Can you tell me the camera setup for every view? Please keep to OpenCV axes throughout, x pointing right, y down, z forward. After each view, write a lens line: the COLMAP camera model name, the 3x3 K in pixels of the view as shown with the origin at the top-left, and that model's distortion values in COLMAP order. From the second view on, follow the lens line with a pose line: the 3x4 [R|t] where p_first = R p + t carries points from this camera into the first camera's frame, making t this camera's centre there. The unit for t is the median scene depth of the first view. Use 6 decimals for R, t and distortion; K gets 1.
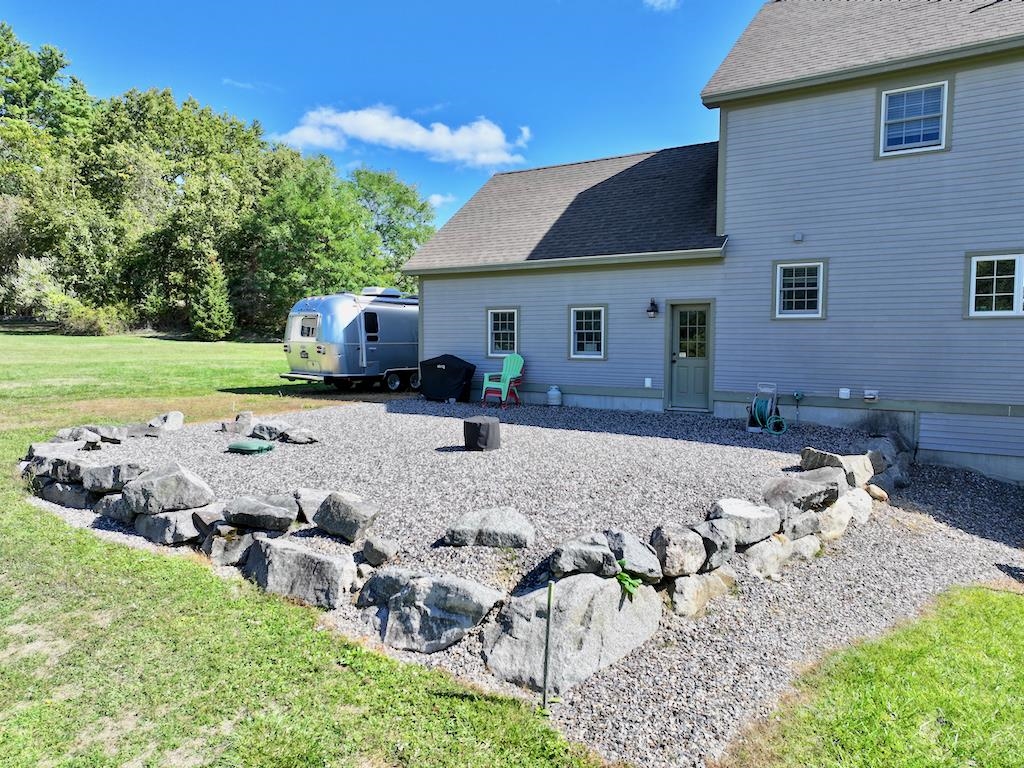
lens RADIAL K [[718.6, 0, 521.5], [0, 718.6, 381.4], [0, 0, 1]] dist [0.003686, 0.005082]
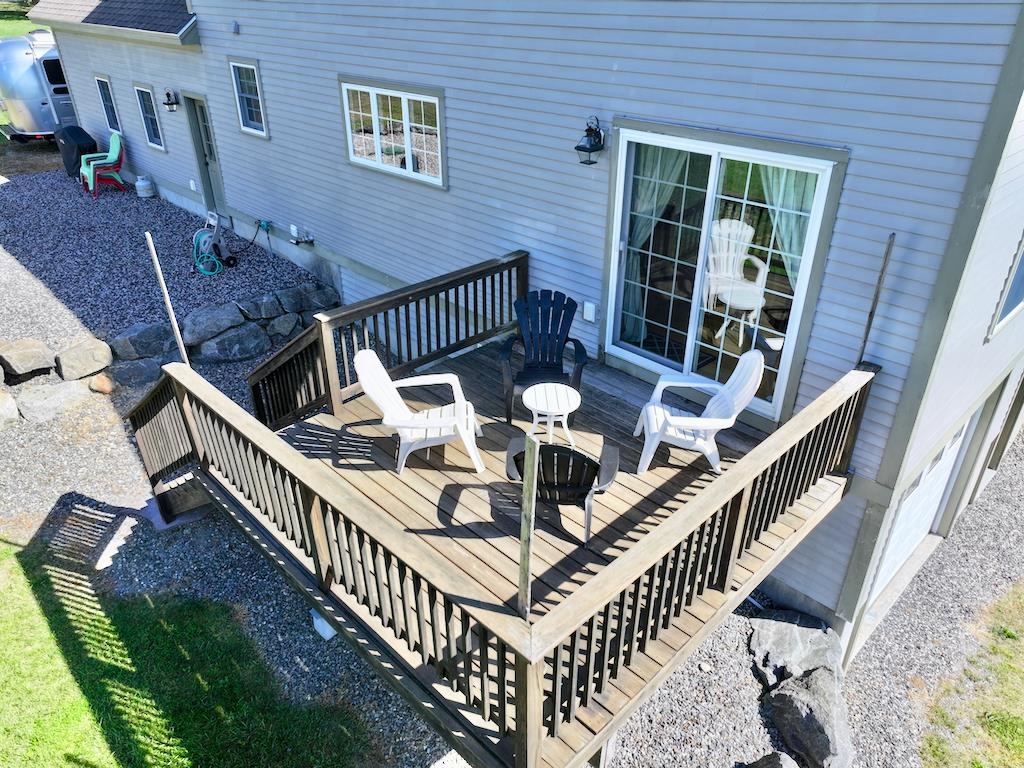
lens RADIAL K [[718.6, 0, 521.5], [0, 718.6, 381.4], [0, 0, 1]] dist [0.003686, 0.005082]
pose [[0.978796, 0.101958, -0.177661, 0.878564], [-0.017022, 0.904806, 0.425483, -0.191318], [0.204130, -0.413437, 0.887356, 0.198308]]
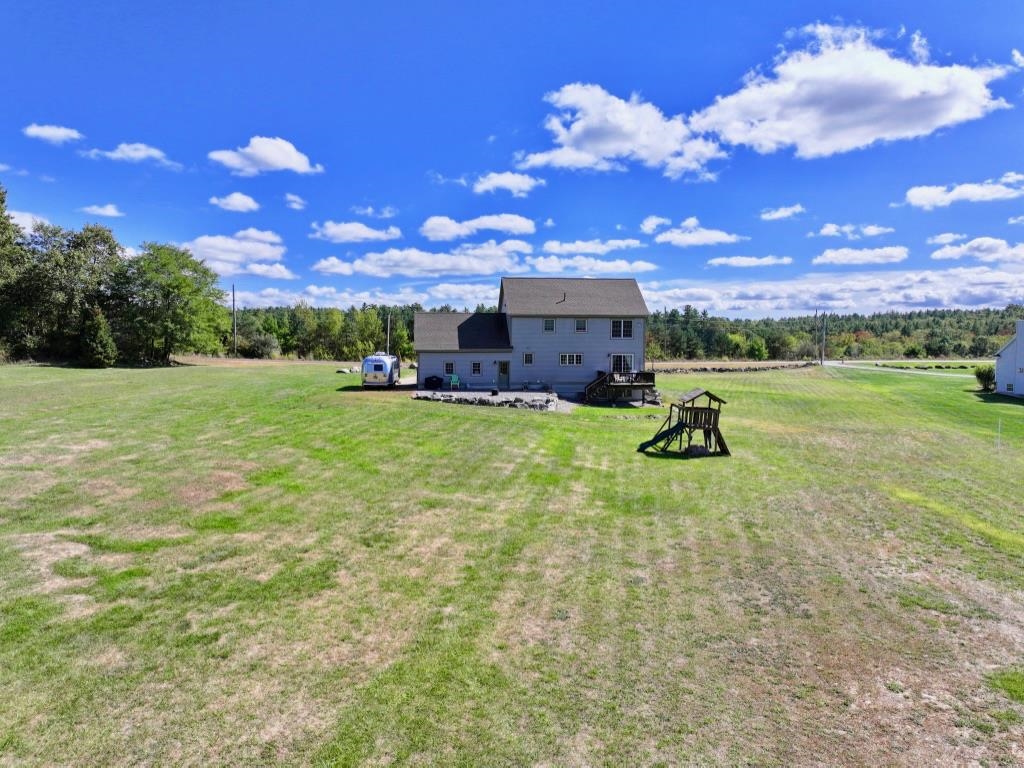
lens RADIAL K [[706.0, 0, 512.0], [0, 706.0, 384.0], [0, 0, 1]] dist [-0.004605, -0.003495]
pose [[0.757285, -0.047216, 0.651375, -2.622179], [0.040207, 0.998862, 0.025660, -0.090114], [-0.651845, 0.006758, 0.758322, -2.325471]]
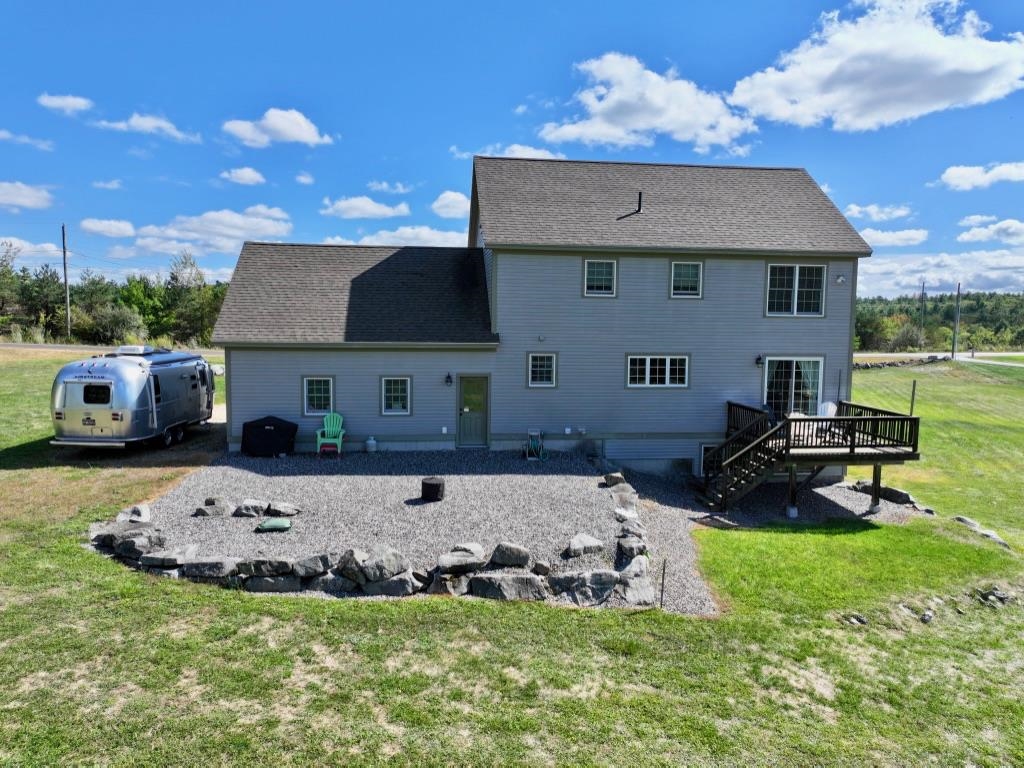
lens RADIAL K [[718.6, 0, 521.5], [0, 718.6, 381.4], [0, 0, 1]] dist [0.003686, 0.005082]
pose [[0.765739, -0.051409, 0.641093, -0.711567], [0.029783, 0.998565, 0.044500, -0.176930], [-0.642461, -0.014982, 0.766172, -0.232251]]
